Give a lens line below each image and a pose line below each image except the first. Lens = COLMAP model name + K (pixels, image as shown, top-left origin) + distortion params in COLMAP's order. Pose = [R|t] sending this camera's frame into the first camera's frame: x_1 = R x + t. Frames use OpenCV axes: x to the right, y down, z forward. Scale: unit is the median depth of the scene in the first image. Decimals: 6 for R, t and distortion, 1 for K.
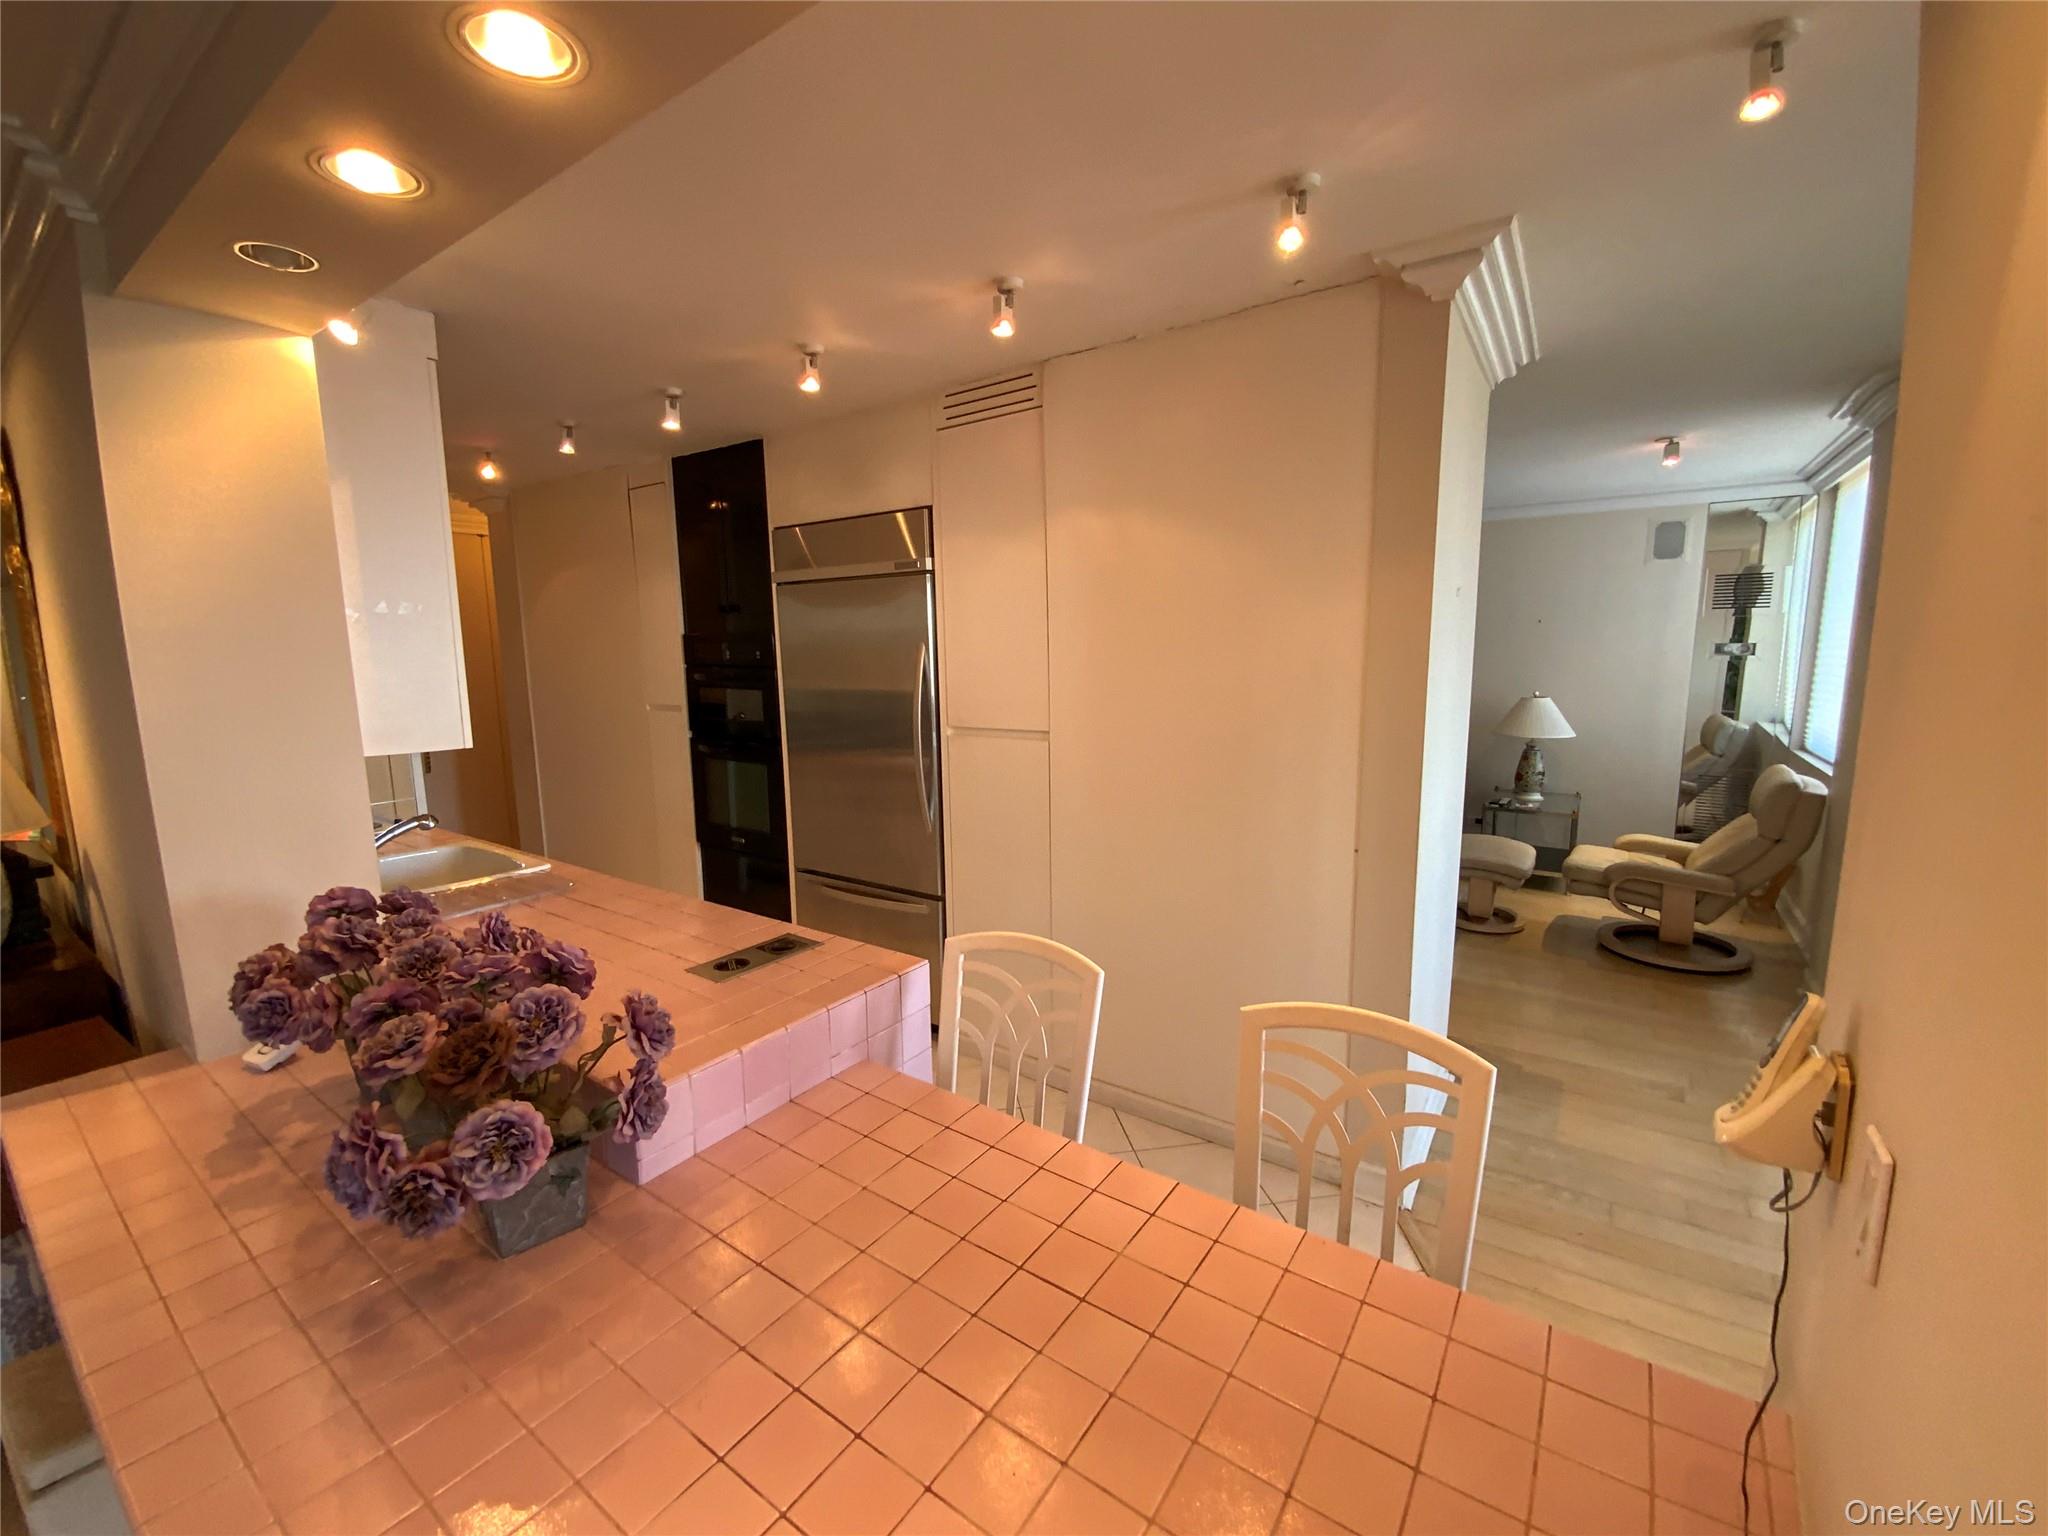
lens RADIAL K [[826.4, 0, 1026.7], [0, 826.4, 768.3], [0, 0, 1]] dist [0.029777, -0.022773]
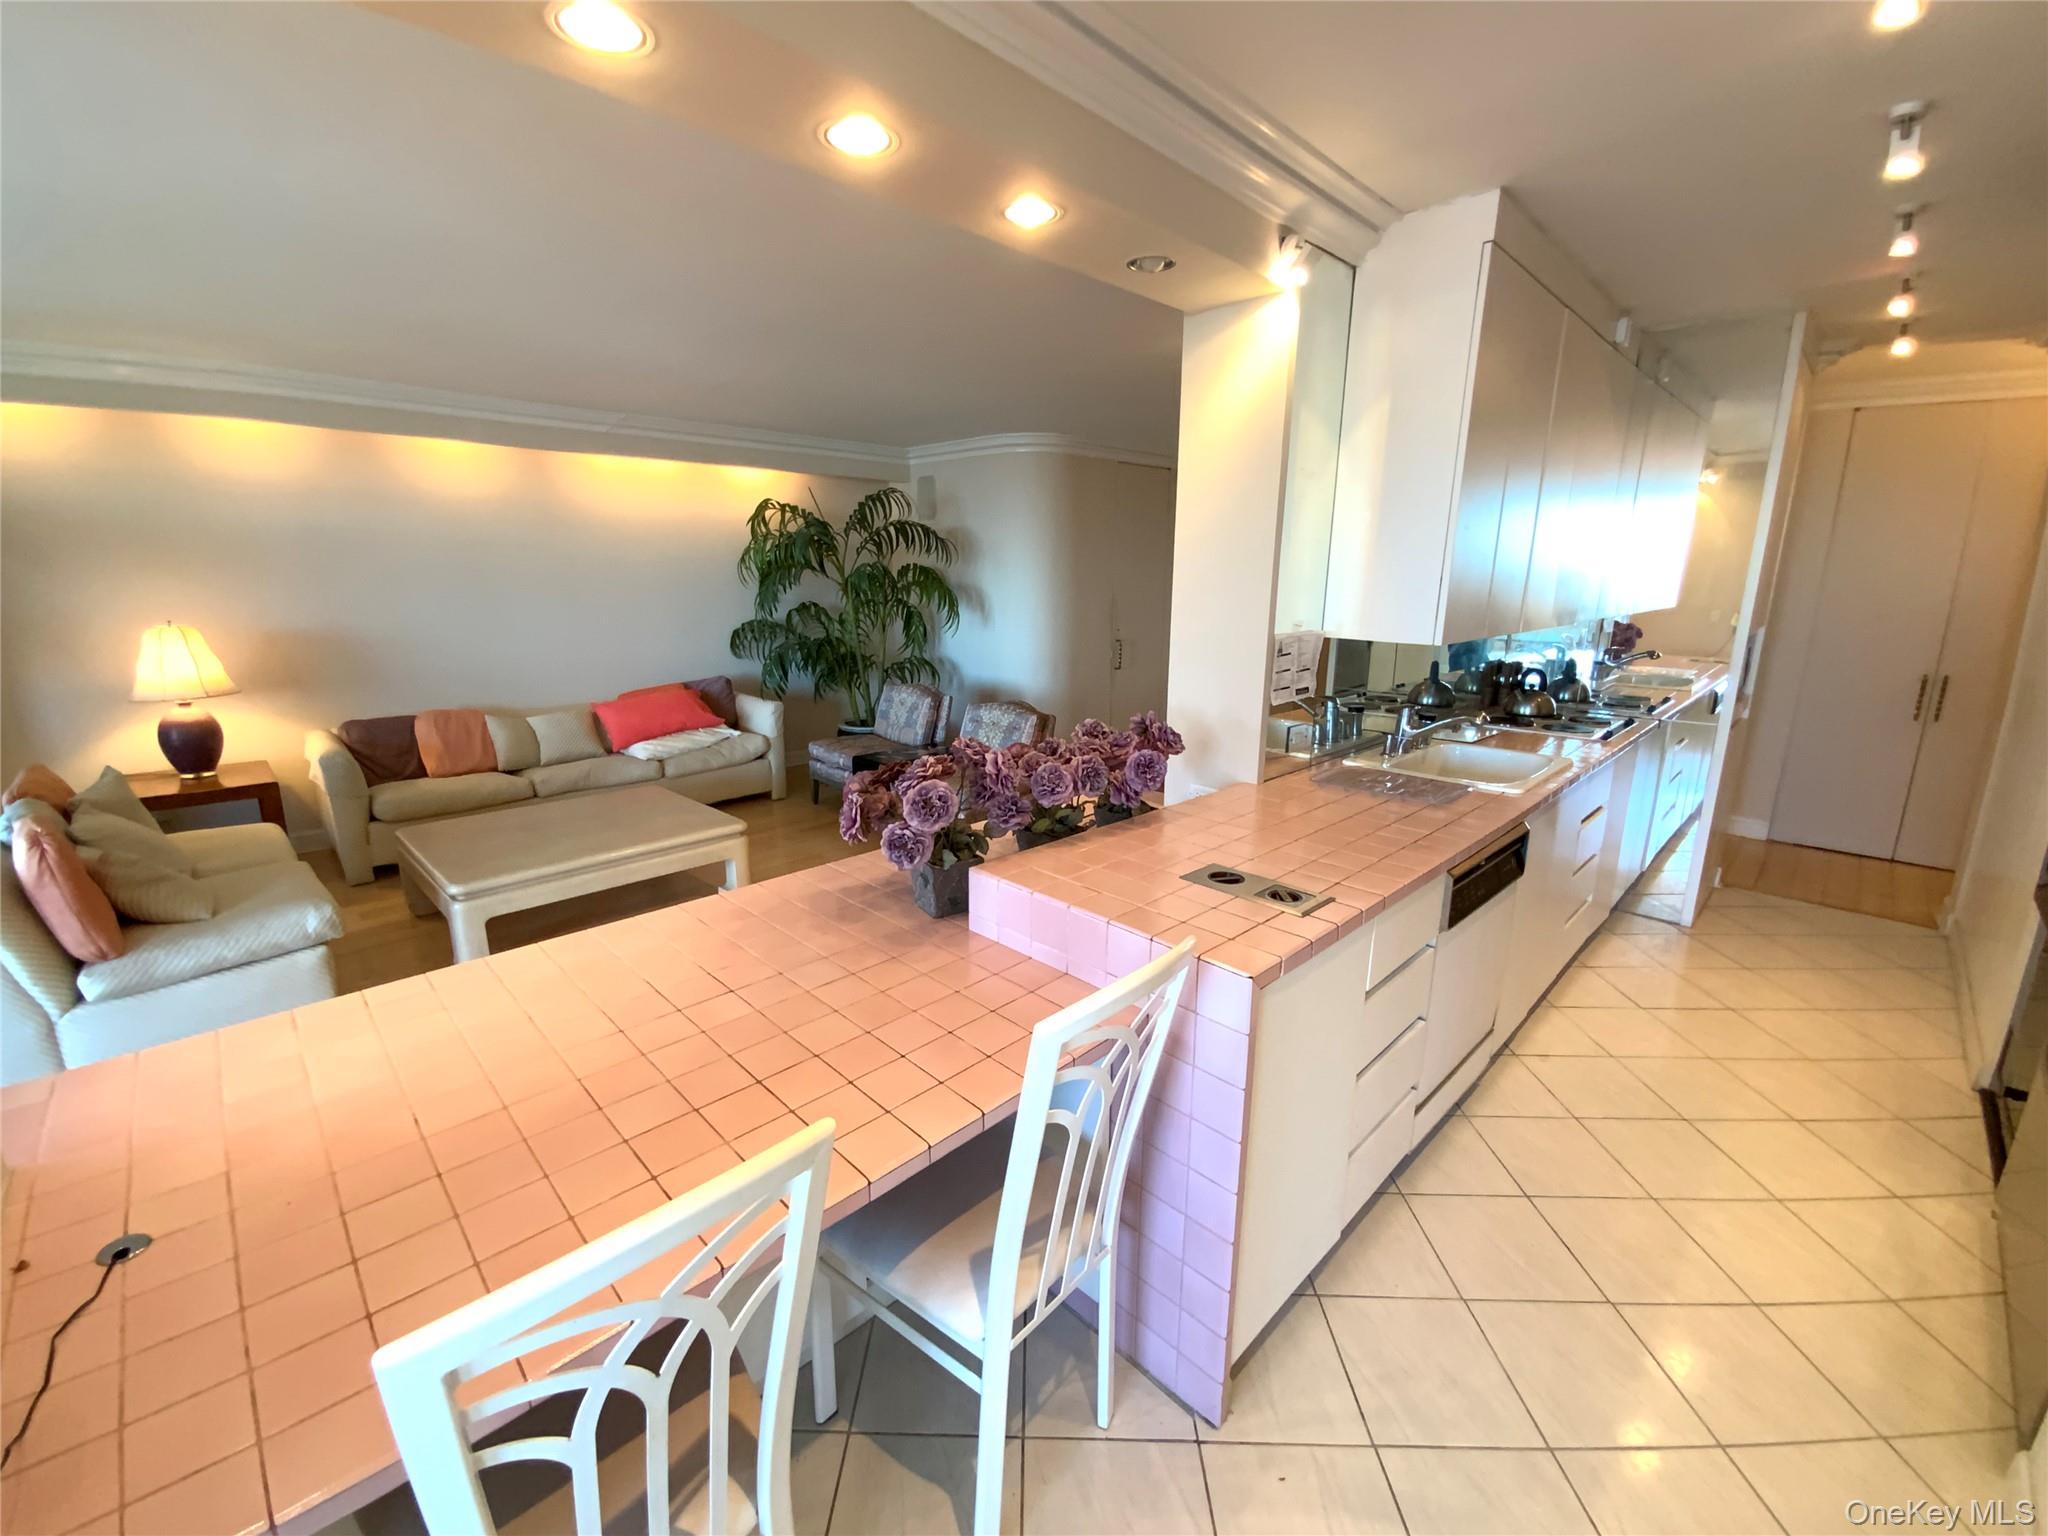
lens RADIAL K [[826.4, 0, 1026.7], [0, 826.4, 768.3], [0, 0, 1]] dist [0.029777, -0.022773]
pose [[-0.177337, 0.236161, -0.955395, 0.509952], [-0.146240, 0.953681, 0.262882, -0.090463], [0.973224, 0.186336, -0.134587, 0.802067]]
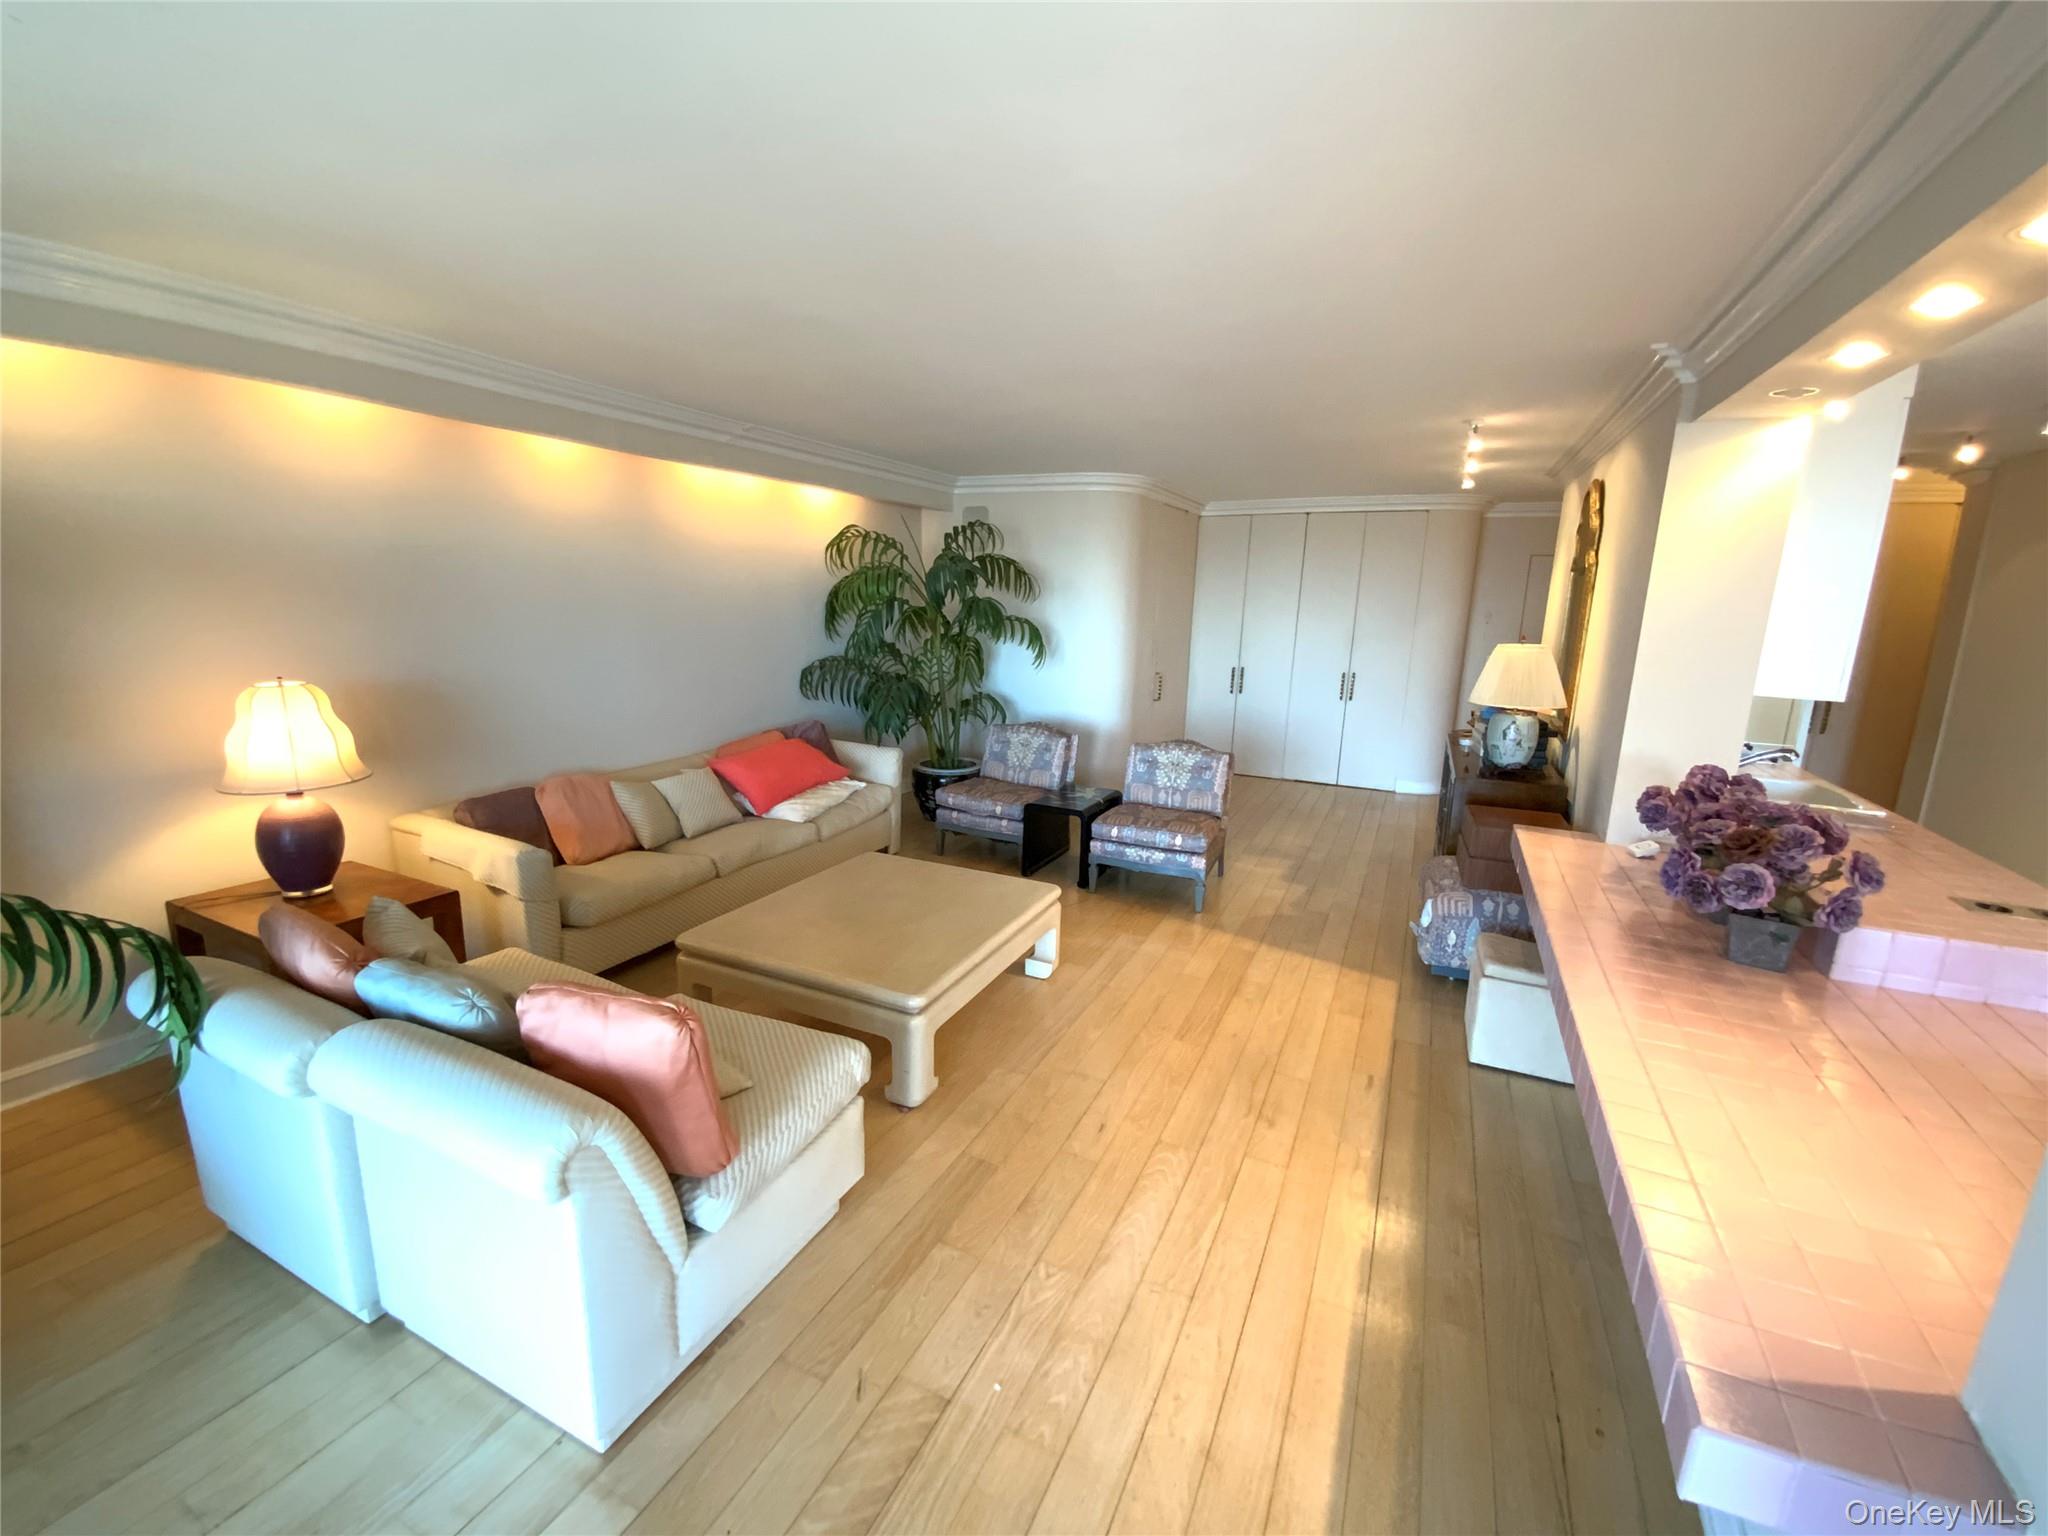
lens RADIAL K [[826.4, 0, 1026.7], [0, 826.4, 768.3], [0, 0, 1]] dist [0.029777, -0.022773]
pose [[0.150733, 0.219059, -0.963998, 0.470859], [-0.173285, 0.965897, 0.192395, 0.054453], [0.973269, 0.138046, 0.183552, -0.518165]]
